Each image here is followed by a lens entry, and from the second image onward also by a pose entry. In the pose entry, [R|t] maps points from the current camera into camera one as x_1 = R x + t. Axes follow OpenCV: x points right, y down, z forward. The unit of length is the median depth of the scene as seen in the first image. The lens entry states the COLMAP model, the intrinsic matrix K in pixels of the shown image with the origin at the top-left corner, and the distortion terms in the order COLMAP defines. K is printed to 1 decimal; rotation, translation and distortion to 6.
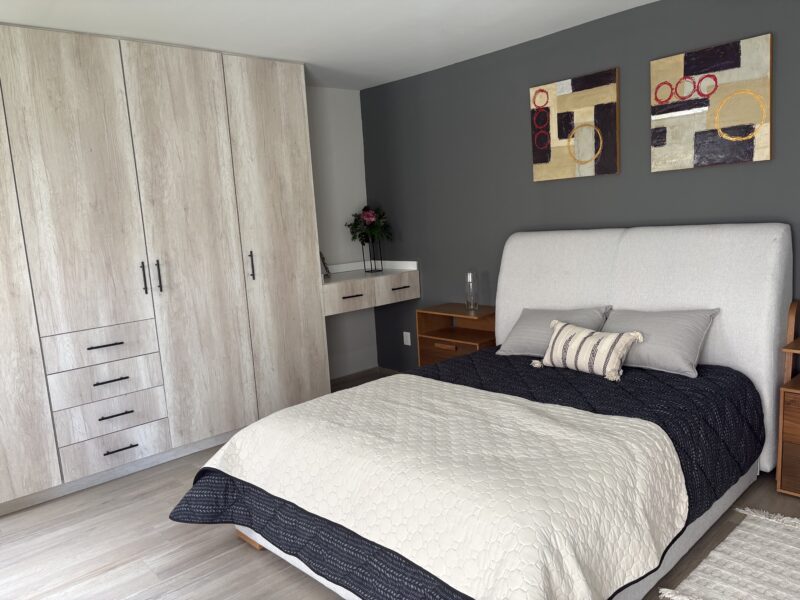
lens RADIAL K [[612.3, 0, 398.9], [0, 612.3, 301.0], [0, 0, 1]] dist [0.048349, -0.034706]
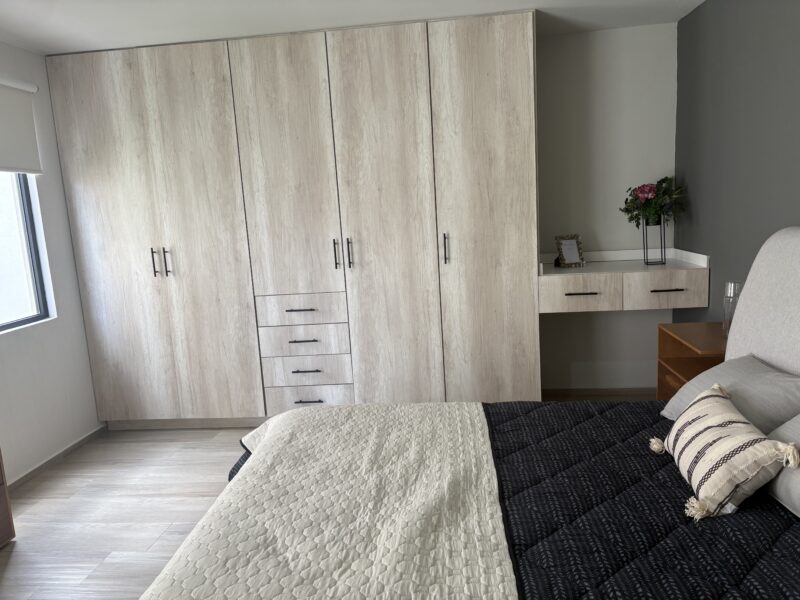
lens RADIAL K [[612.3, 0, 396.8], [0, 612.3, 299.4], [0, 0, 1]] dist [0.048349, -0.034706]
pose [[0.667656, 0.141845, -0.730833, 0.443920], [-0.092032, 0.989877, 0.108046, -0.081644], [0.738760, -0.004877, 0.673951, 0.340227]]
